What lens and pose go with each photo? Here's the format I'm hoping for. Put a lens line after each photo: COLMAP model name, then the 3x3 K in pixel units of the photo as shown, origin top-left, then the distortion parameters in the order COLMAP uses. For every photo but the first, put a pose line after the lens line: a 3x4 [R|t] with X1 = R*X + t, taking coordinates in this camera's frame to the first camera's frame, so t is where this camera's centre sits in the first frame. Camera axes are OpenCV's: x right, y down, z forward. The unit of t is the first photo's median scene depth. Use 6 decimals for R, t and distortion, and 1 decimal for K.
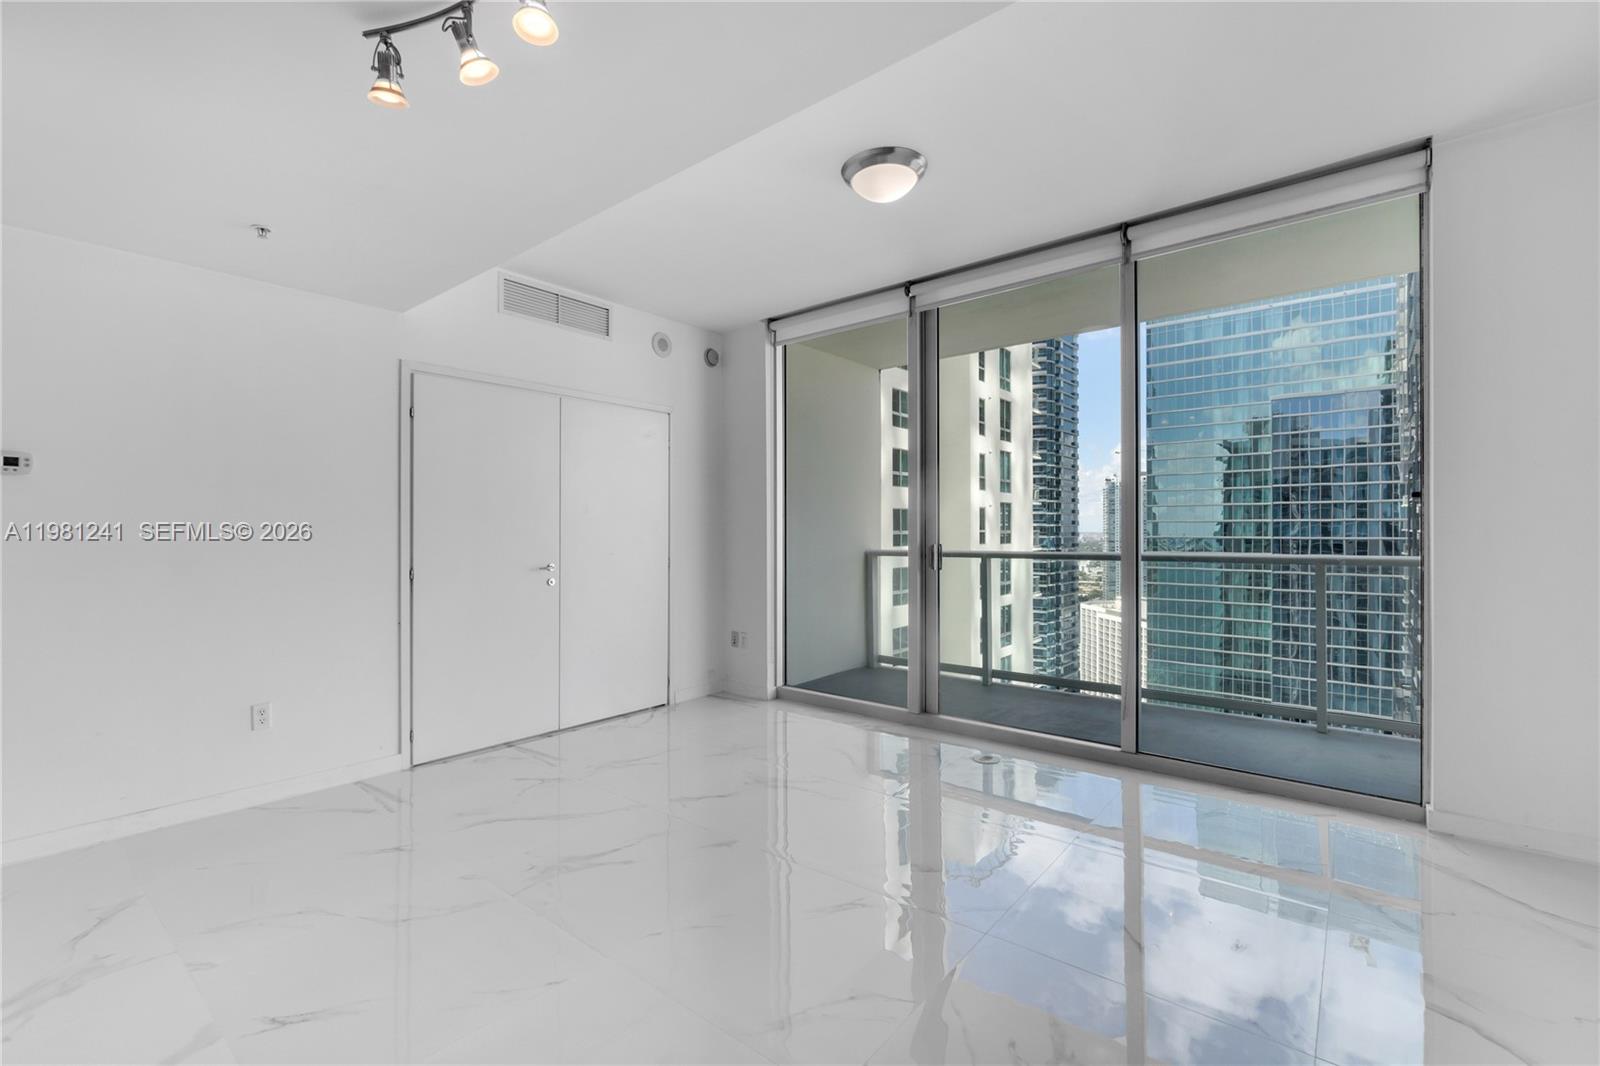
lens RADIAL K [[704.6, 0, 783.3], [0, 704.6, 532.0], [0, 0, 1]] dist [-0.006073, 0.004281]
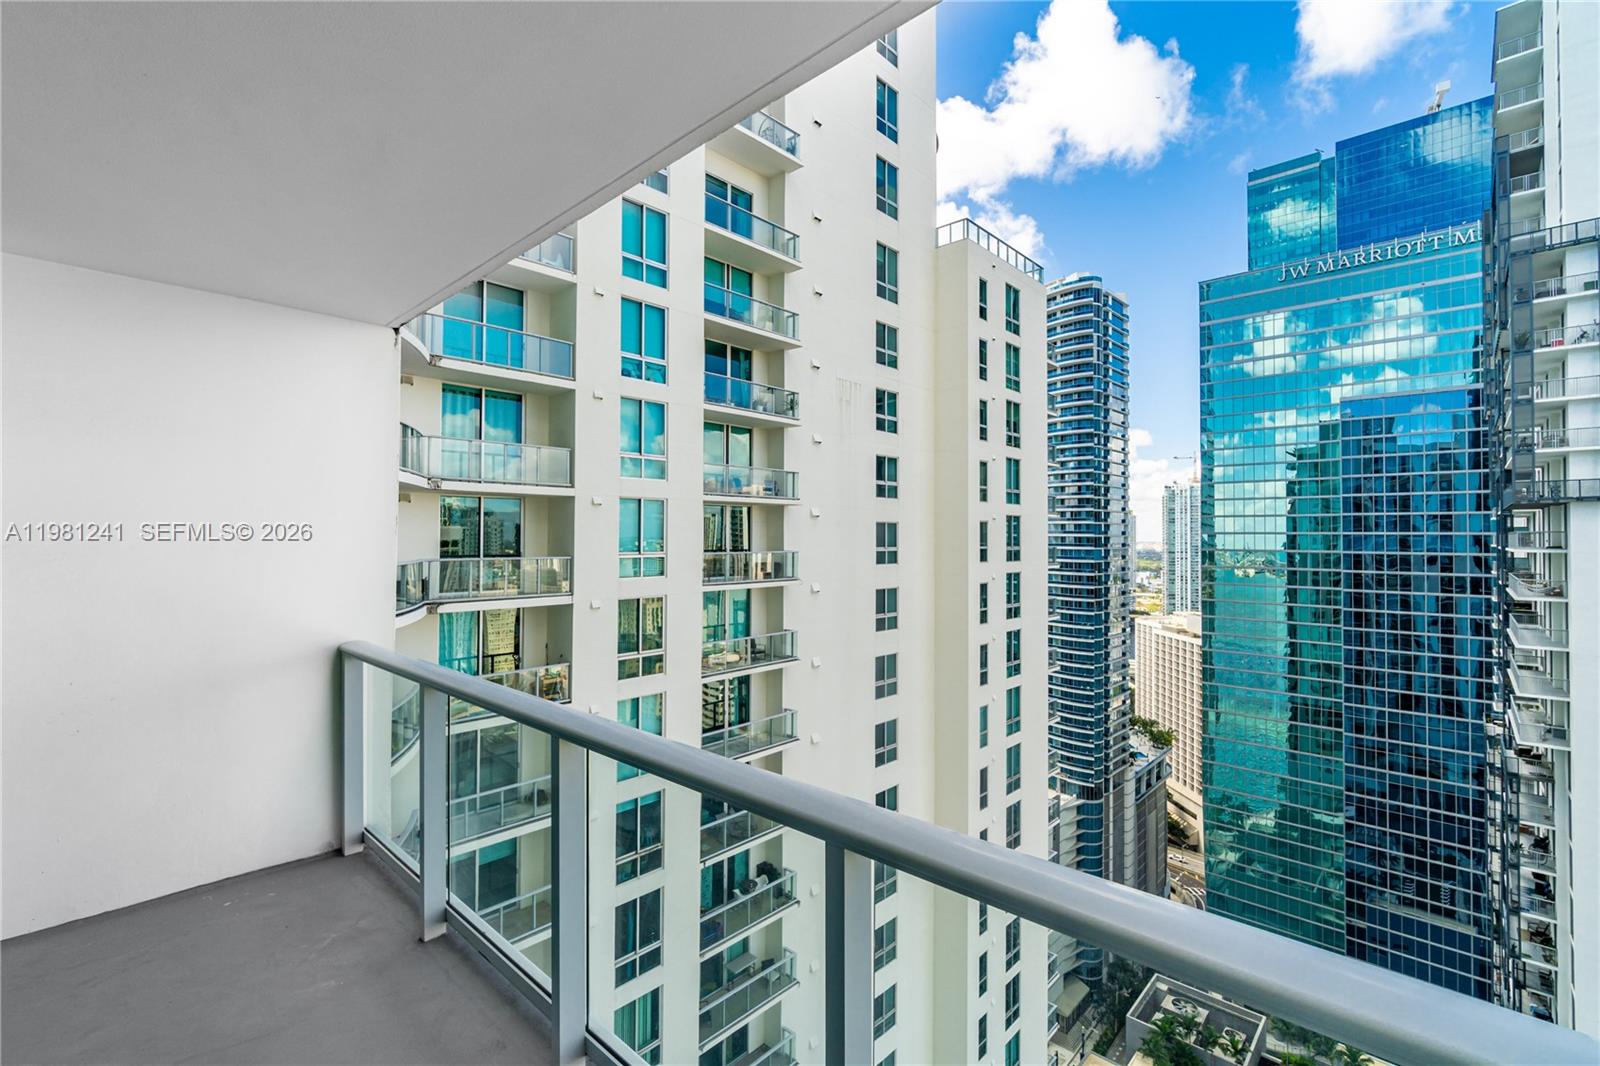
lens RADIAL K [[714.8, 0, 792.6], [0, 714.8, 523.7], [0, 0, 1]] dist [0.006817, 0.000475]
pose [[0.998389, 0.007862, -0.056190, 0.034797], [-0.008969, 0.999770, -0.019488, -0.004333], [0.056024, 0.019960, 0.998230, 0.029109]]
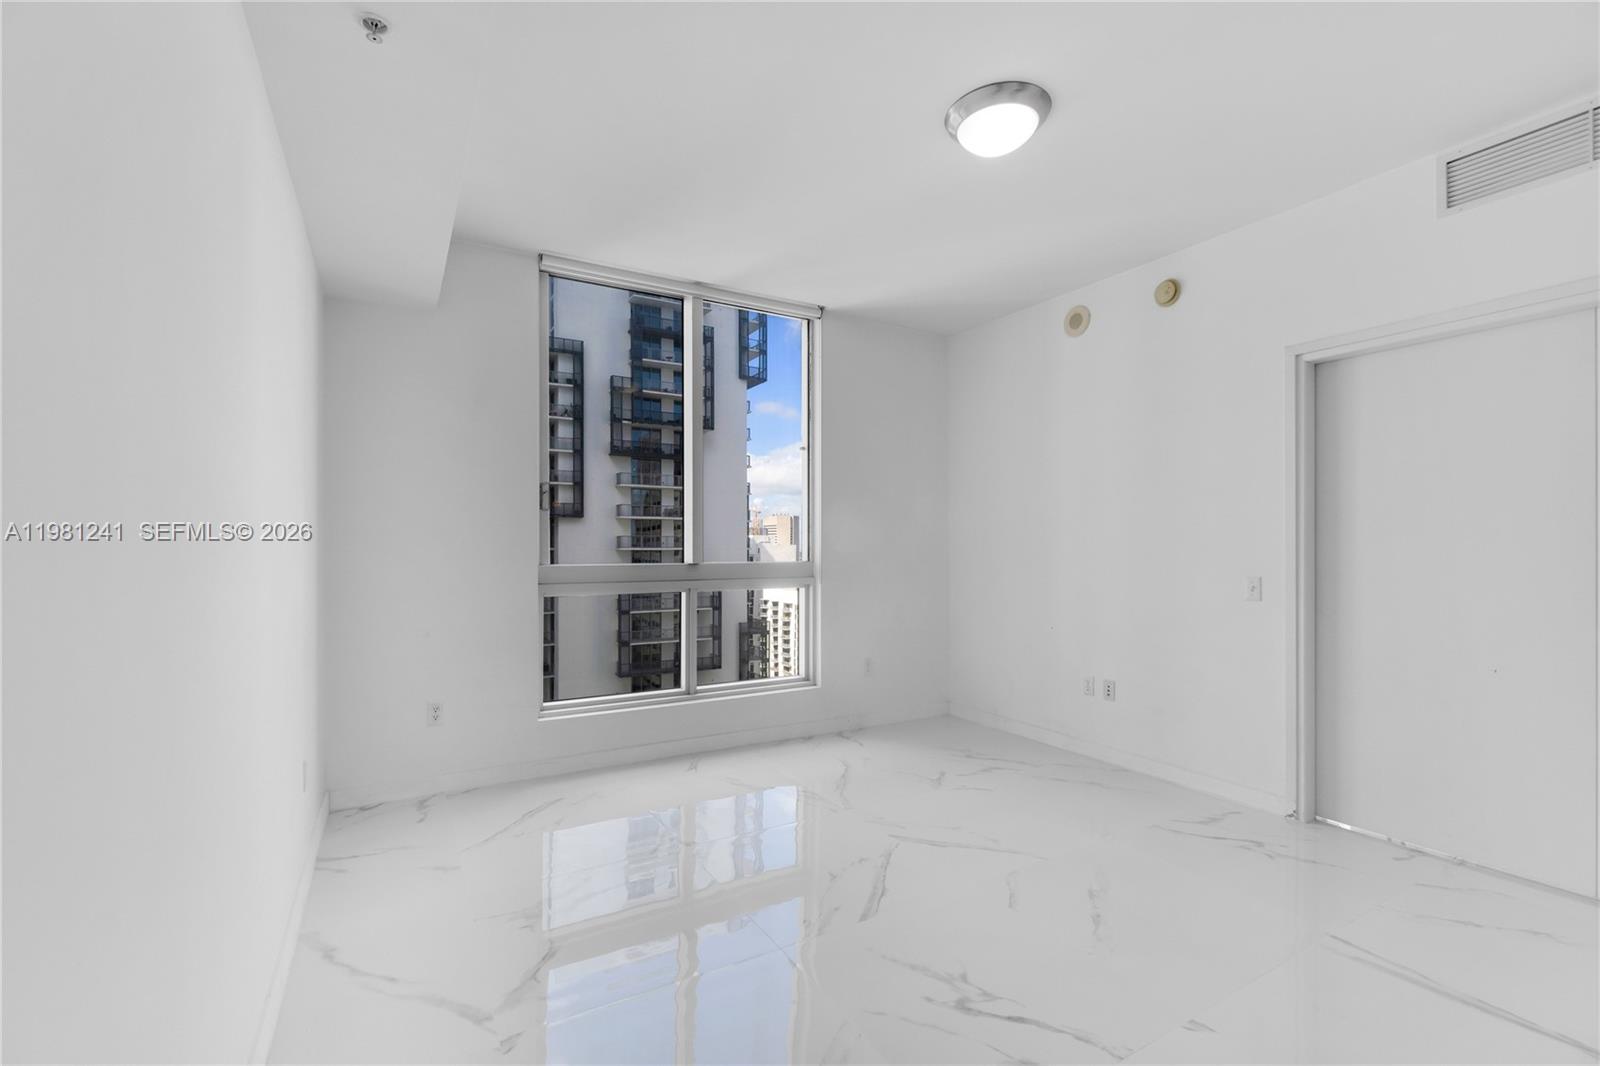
lens RADIAL K [[704.6, 0, 780.1], [0, 704.6, 546.5], [0, 0, 1]] dist [-0.006073, 0.004281]
pose [[0.340945, 0.003369, 0.940077, -0.059699], [0.002800, 0.999986, -0.004599, 0.000336], [-0.940079, 0.004201, 0.340931, 0.064091]]
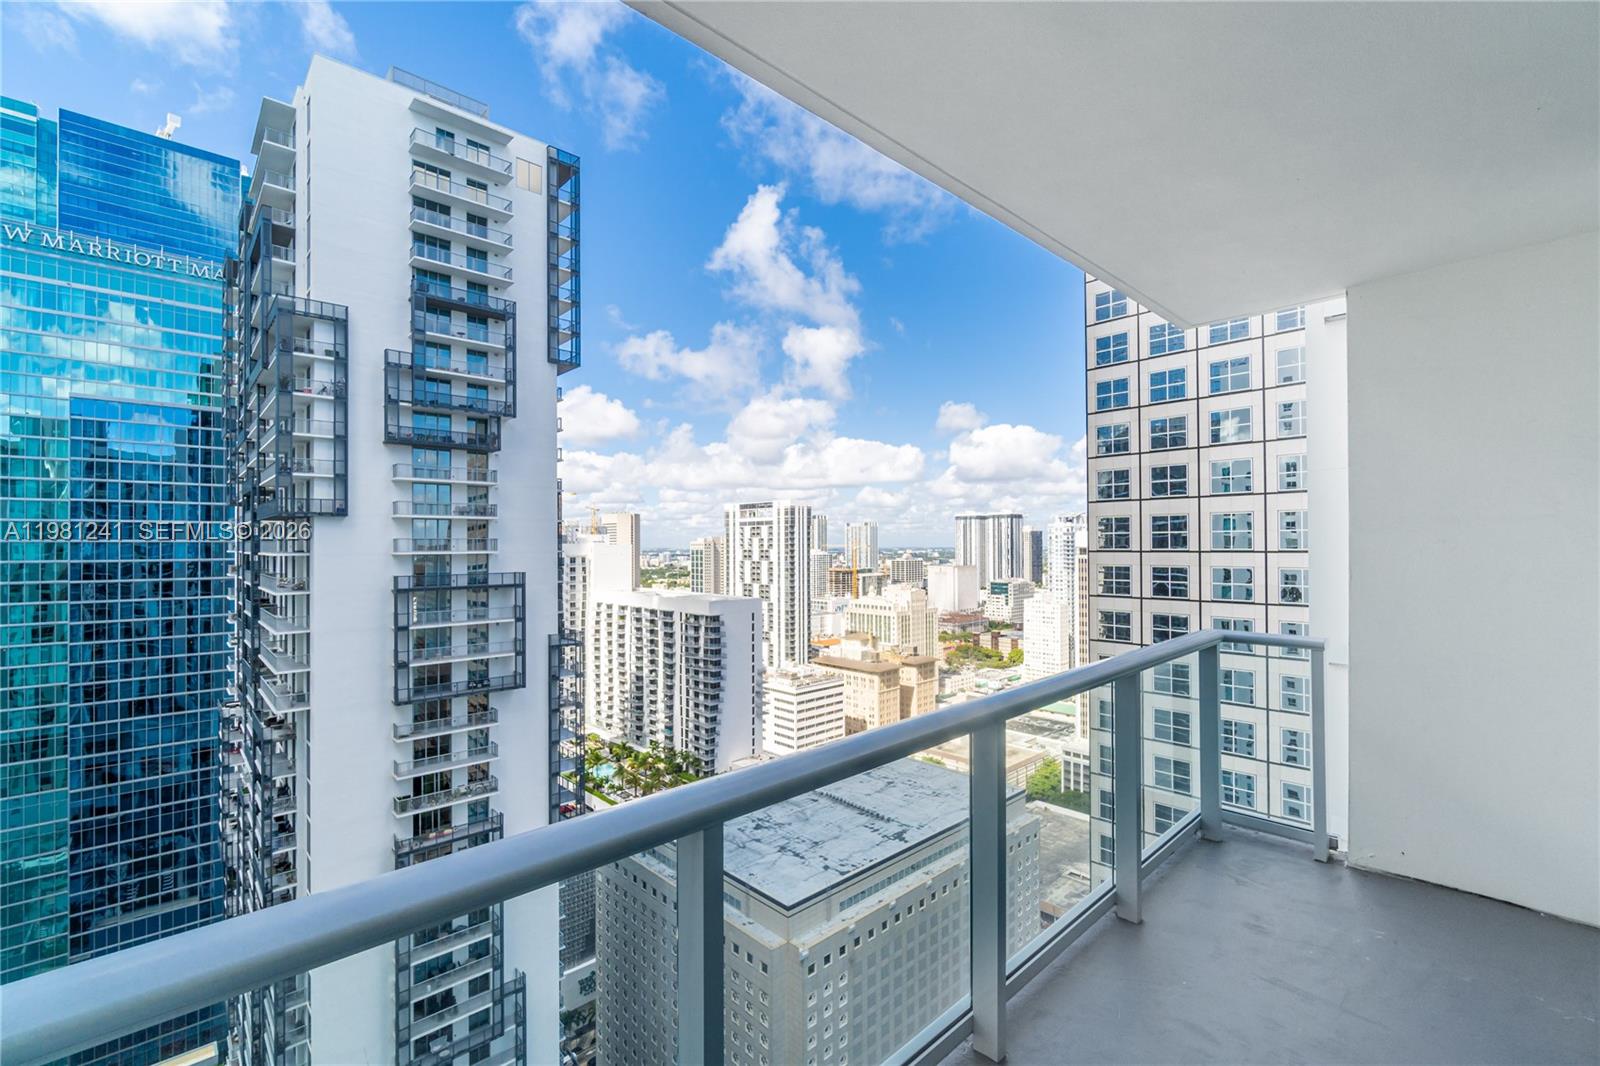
lens RADIAL K [[686.9, 0, 779.5], [0, 686.9, 537.6], [0, 0, 1]] dist [-0.003964, 0.001023]
pose [[0.133475, 0.011369, 0.990987, 0.002099], [0.007549, 0.999894, -0.012488, -0.004008], [-0.991023, 0.009148, 0.133375, 0.055937]]
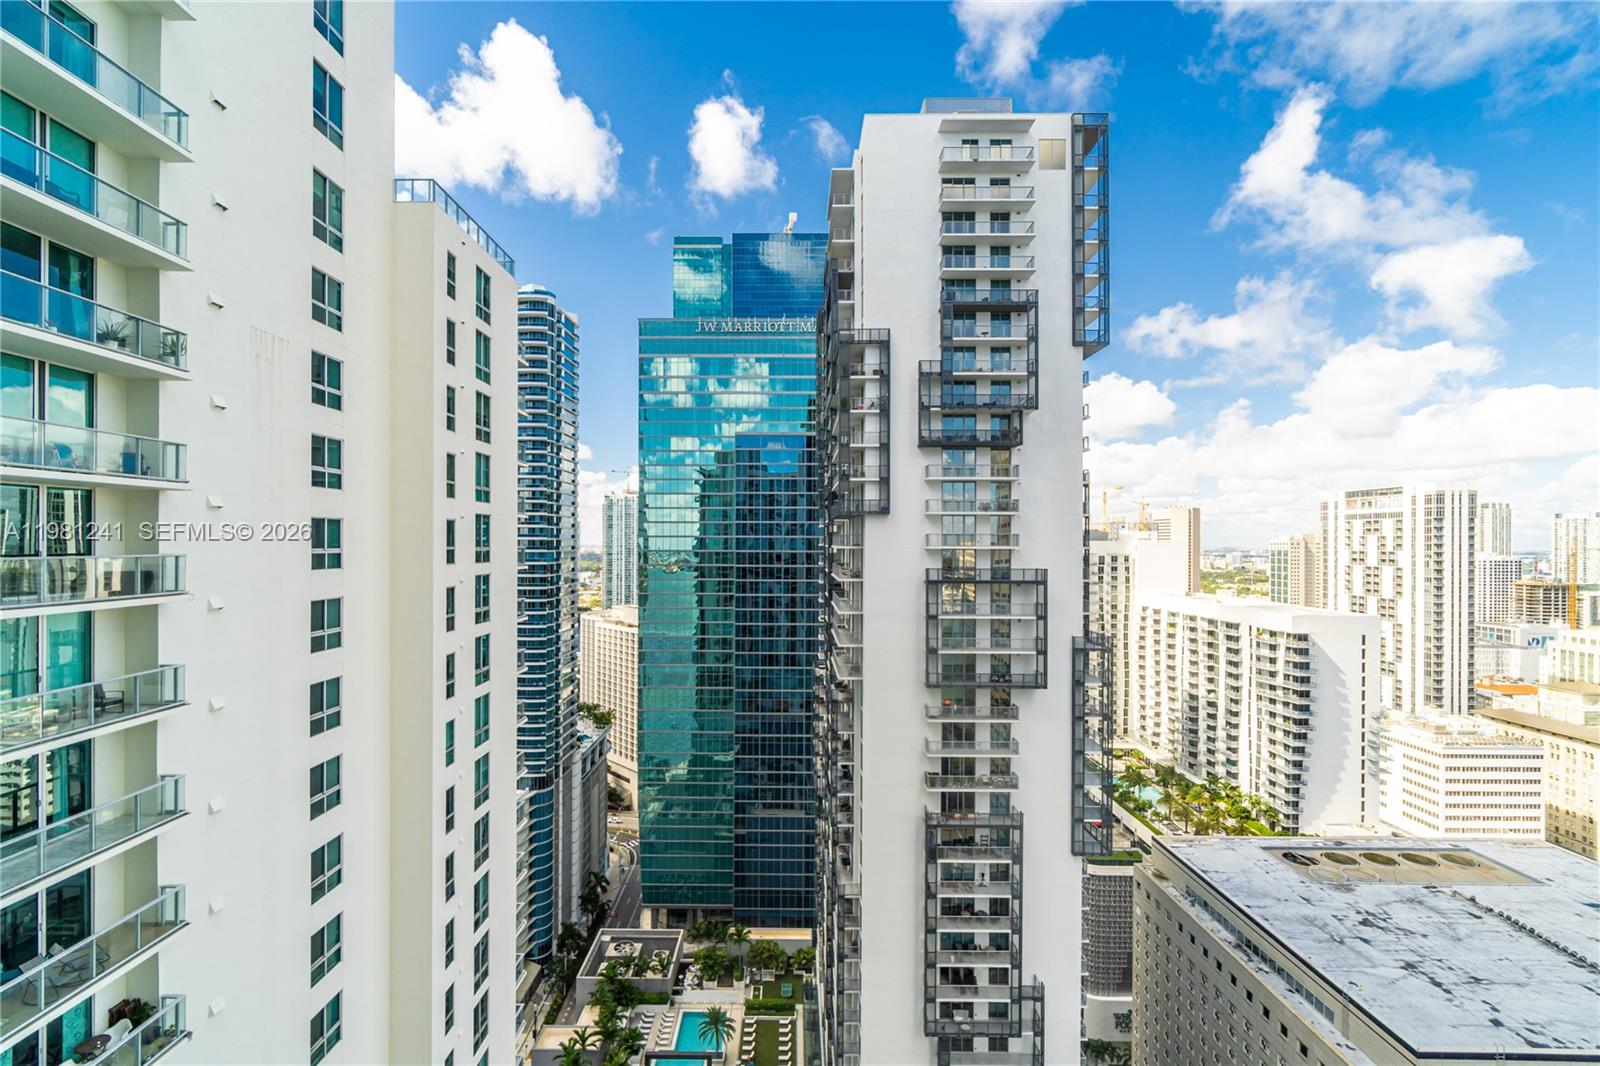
lens RADIAL K [[686.9, 0, 789.3], [0, 686.9, 540.3], [0, 0, 1]] dist [-0.003964, 0.001023]
pose [[0.771117, 0.007625, 0.636648, 0.029676], [-0.003847, 0.999966, -0.007317, -0.002187], [-0.636682, 0.003193, 0.771120, 0.050252]]
